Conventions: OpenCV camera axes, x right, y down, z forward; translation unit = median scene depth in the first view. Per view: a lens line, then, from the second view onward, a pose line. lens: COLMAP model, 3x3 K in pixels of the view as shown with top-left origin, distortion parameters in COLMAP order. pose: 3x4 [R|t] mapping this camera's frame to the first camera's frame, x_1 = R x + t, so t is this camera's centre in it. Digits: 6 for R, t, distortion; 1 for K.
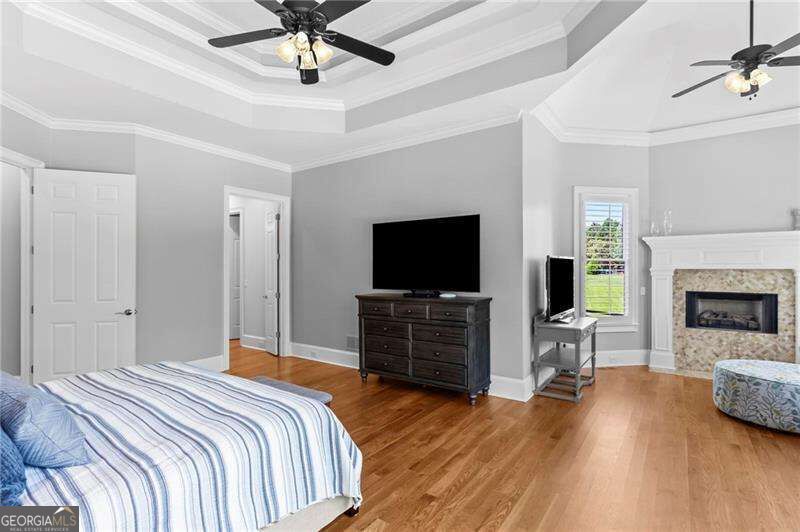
lens RADIAL K [[382.0, 0, 400.1], [0, 382.0, 269.6], [0, 0, 1]] dist [0.001678, 0.000827]
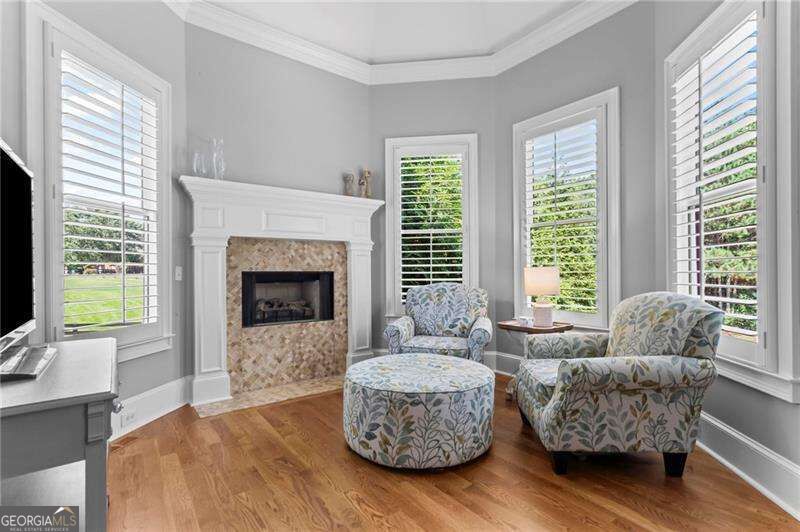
lens RADIAL K [[382.0, 0, 401.0], [0, 382.0, 272.6], [0, 0, 1]] dist [0.001678, 0.000827]
pose [[0.302647, -0.009921, 0.953051, 0.221793], [0.007666, 0.999939, 0.007974, 0.056954], [-0.953072, 0.004892, 0.302705, 0.571702]]
